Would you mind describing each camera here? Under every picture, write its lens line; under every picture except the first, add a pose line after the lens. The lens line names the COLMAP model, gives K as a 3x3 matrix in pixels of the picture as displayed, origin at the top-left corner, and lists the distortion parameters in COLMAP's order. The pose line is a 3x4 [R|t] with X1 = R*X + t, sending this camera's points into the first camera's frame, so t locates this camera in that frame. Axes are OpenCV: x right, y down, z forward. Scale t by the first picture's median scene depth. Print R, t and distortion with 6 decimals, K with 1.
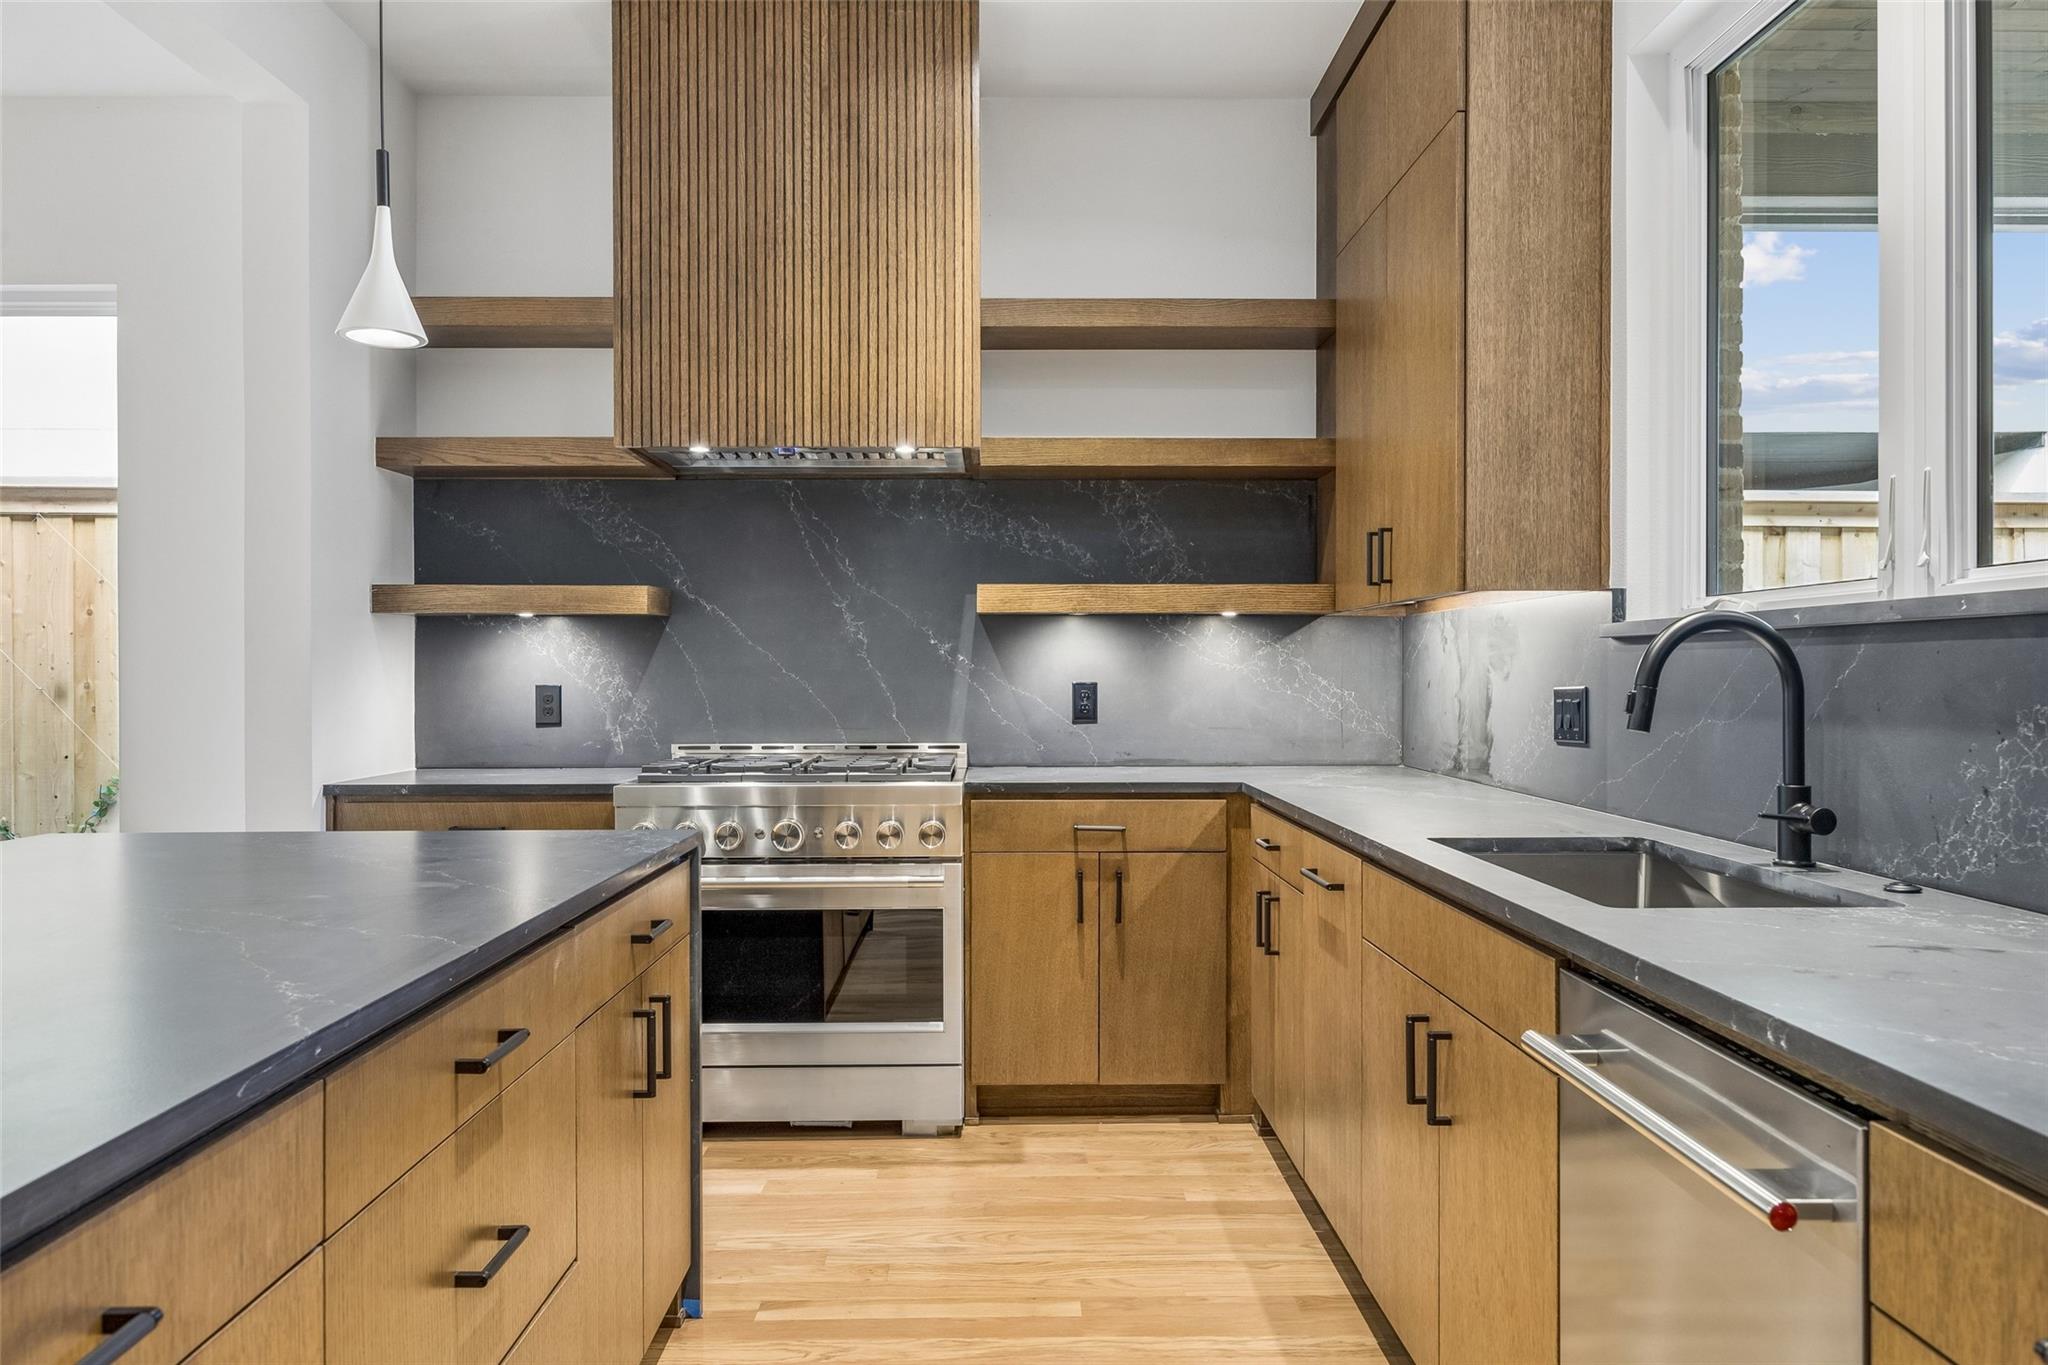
lens RADIAL K [[1396.5, 0, 1026.1], [0, 1396.5, 683.4], [0, 0, 1]] dist [-0.004794, 0.008499]
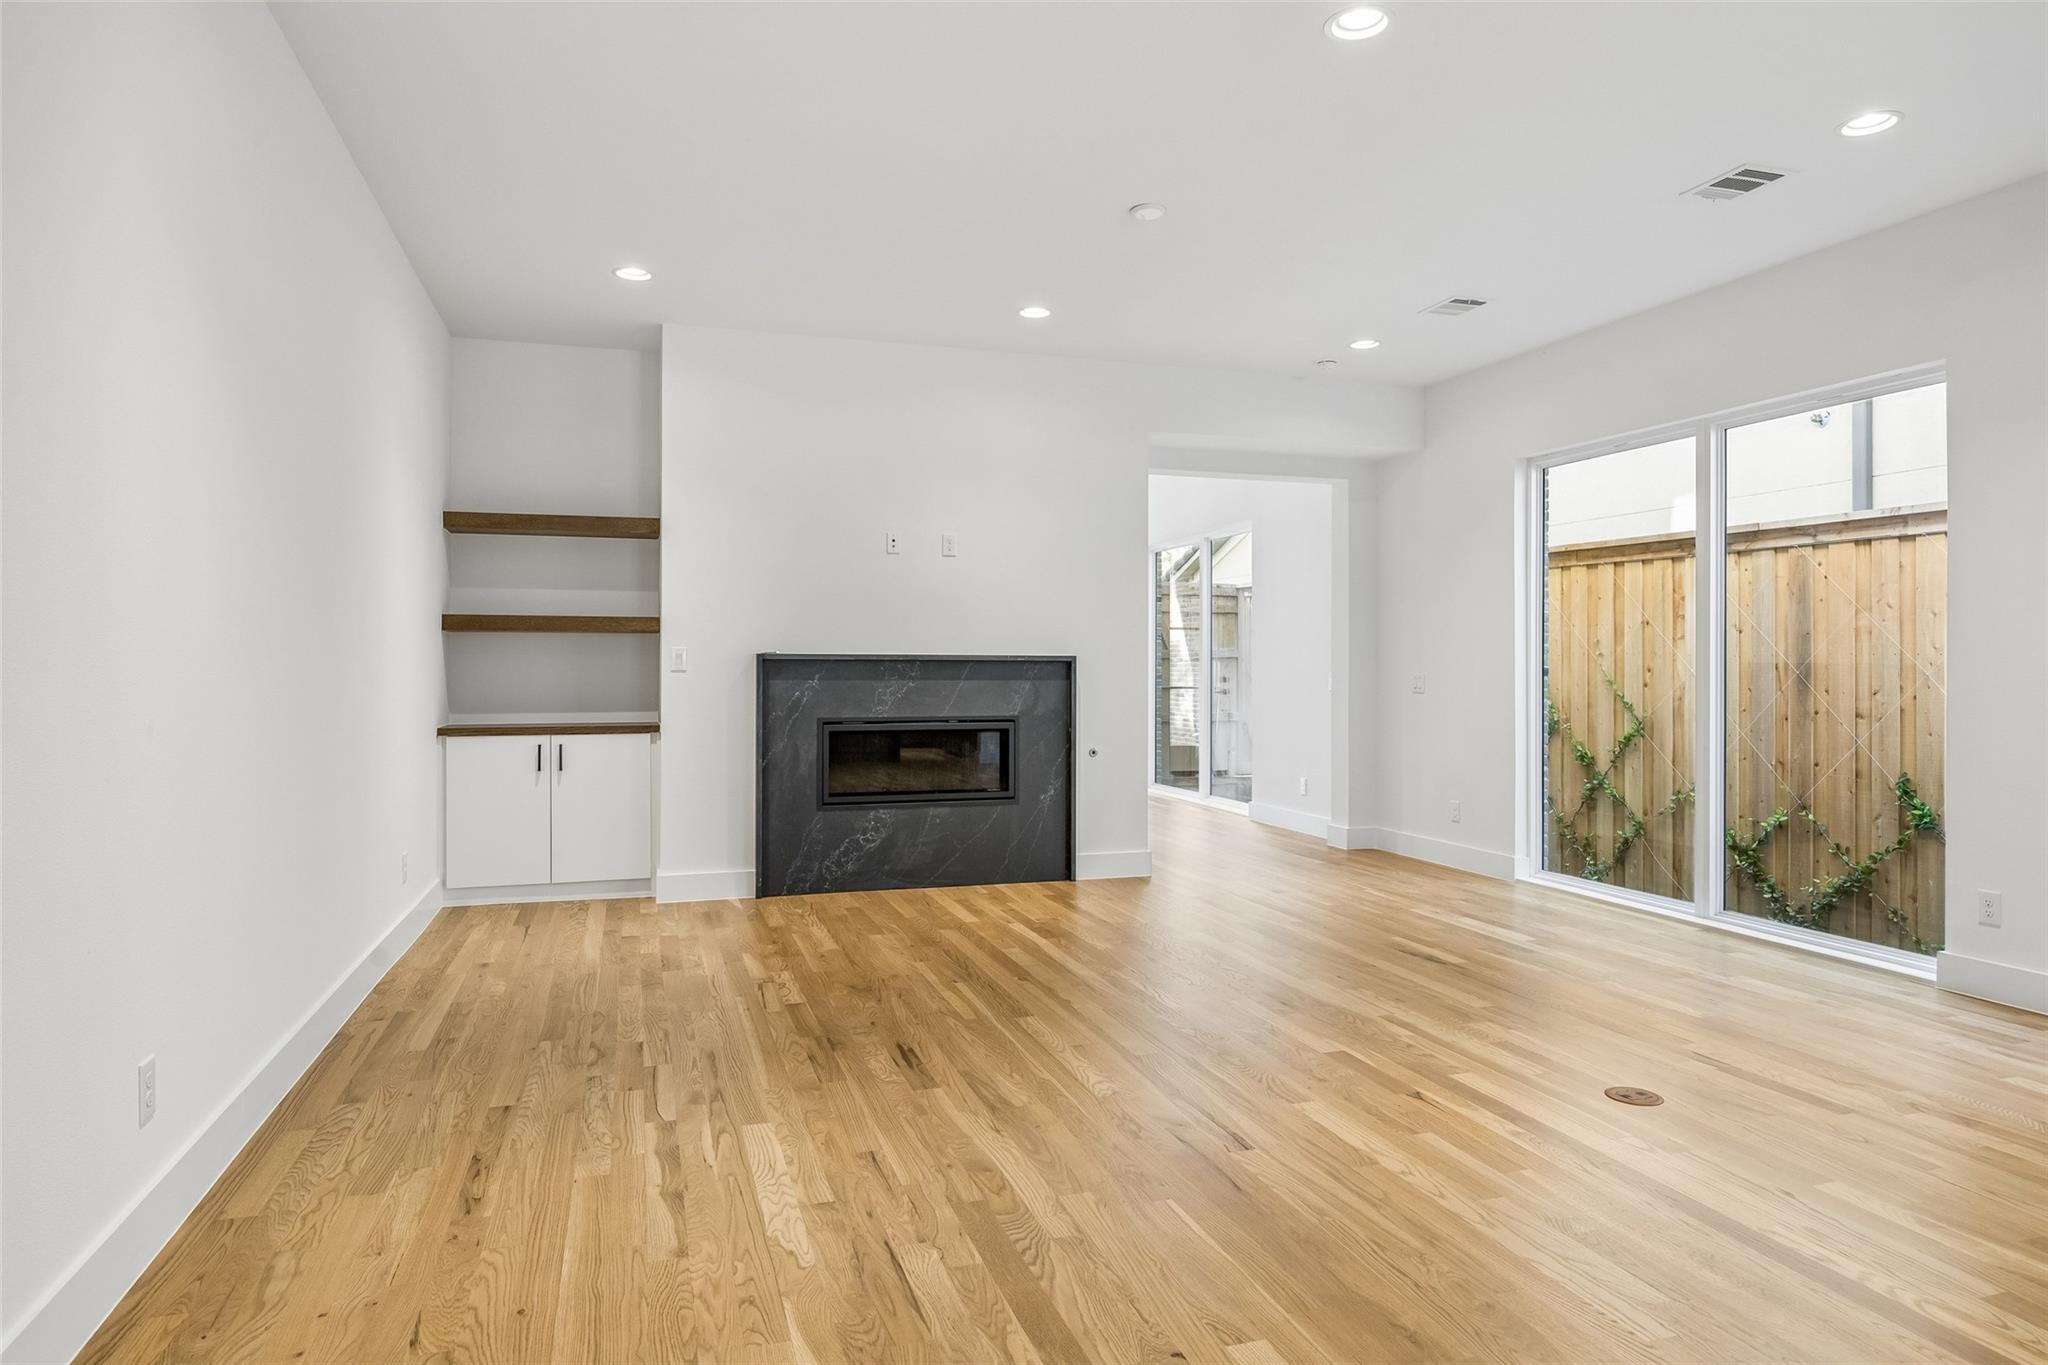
lens RADIAL K [[1194.4, 0, 1021.9], [0, 1194.4, 665.3], [0, 0, 1]] dist [-0.005161, 0.001246]
pose [[0.278714, -0.002229, -0.960372, 0.127743], [-0.008162, 0.999956, -0.004690, 0.001920], [0.960339, 0.009146, 0.278684, -0.006763]]
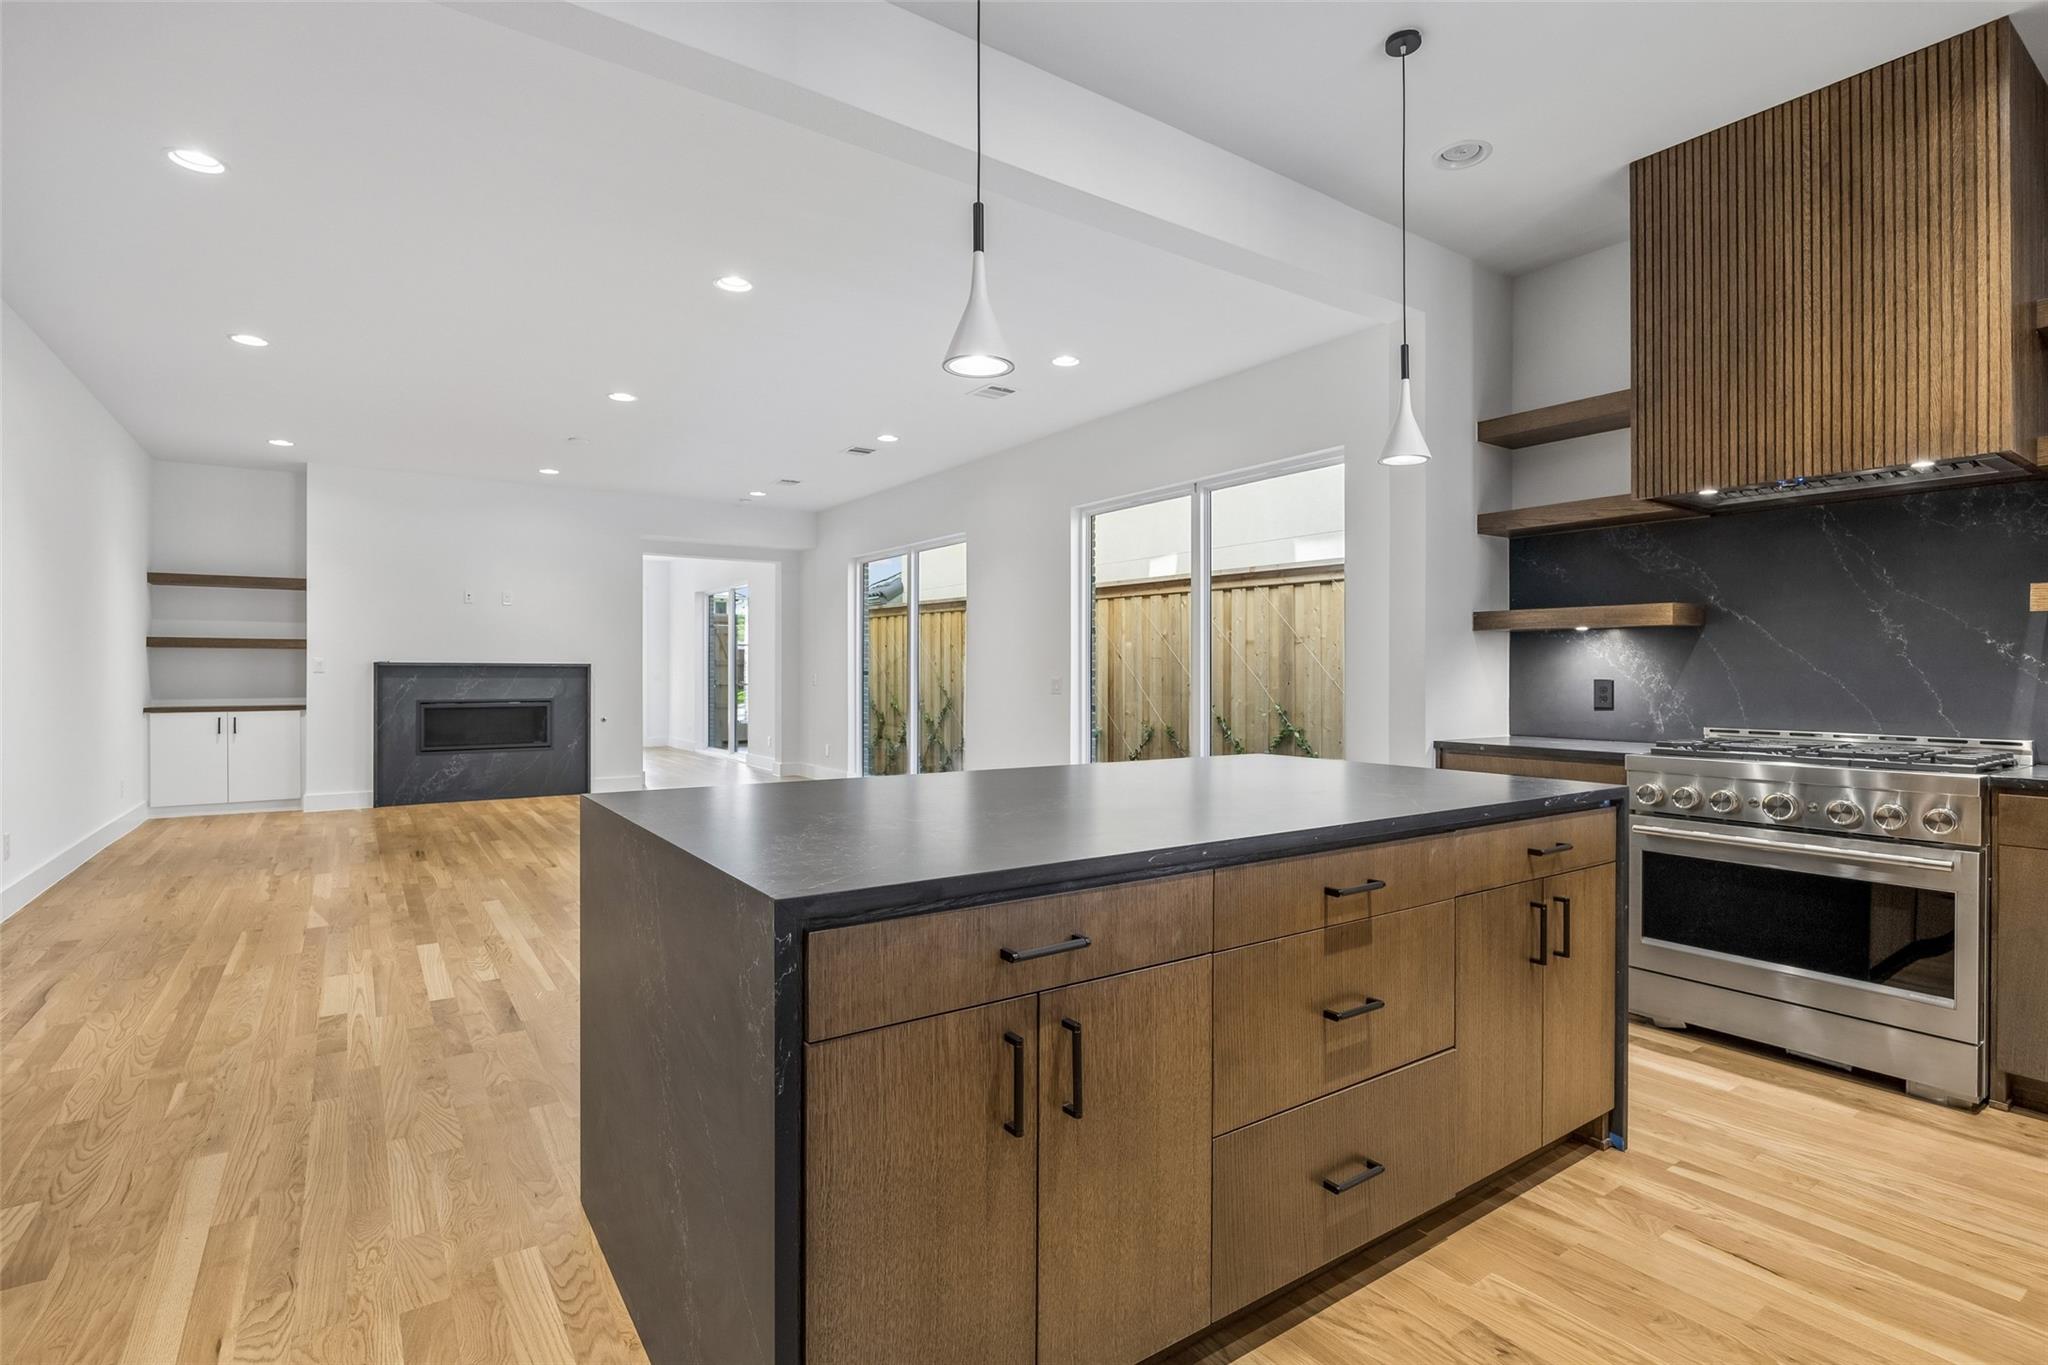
lens RADIAL K [[988.6, 0, 1026.4], [0, 988.6, 680.3], [0, 0, 1]] dist [0.002577, -0.004435]
pose [[0.550148, 0.009192, -0.835017, 0.176852], [-0.008409, 0.999950, 0.005467, 0.001737], [0.835025, 0.004014, 0.550198, -0.001624]]
